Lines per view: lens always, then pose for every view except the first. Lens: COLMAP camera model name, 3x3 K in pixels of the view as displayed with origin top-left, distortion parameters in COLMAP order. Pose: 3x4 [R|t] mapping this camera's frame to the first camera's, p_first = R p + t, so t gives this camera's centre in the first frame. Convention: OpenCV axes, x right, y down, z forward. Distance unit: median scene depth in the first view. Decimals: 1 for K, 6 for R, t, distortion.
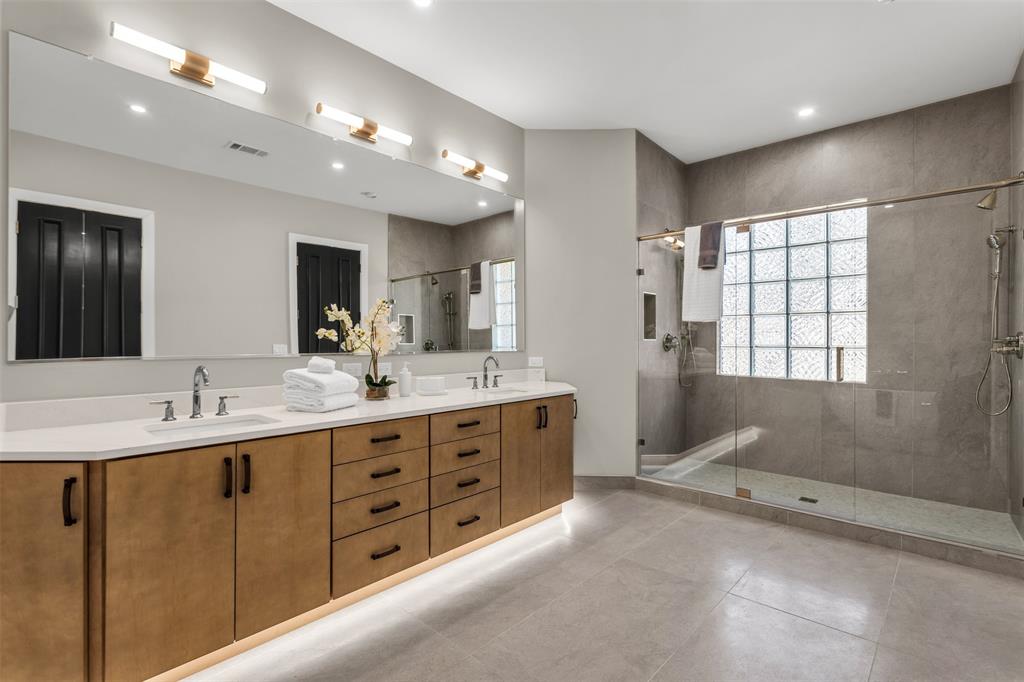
lens RADIAL K [[479.9, 0, 507.6], [0, 479.9, 336.5], [0, 0, 1]] dist [-0.000568, 0.001515]
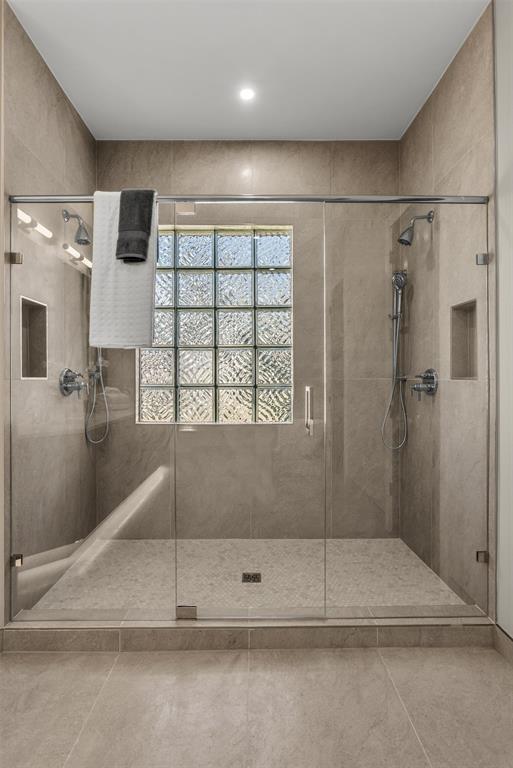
lens RADIAL K [[387.9, 0, 258.3], [0, 387.9, 376.9], [0, 0, 1]] dist [-0.009743, 0.003564]
pose [[0.727093, -0.004581, 0.686523, 0.173701], [0.000551, 0.999981, 0.006089, 0.001441], [-0.686538, -0.004049, 0.727082, 0.472300]]
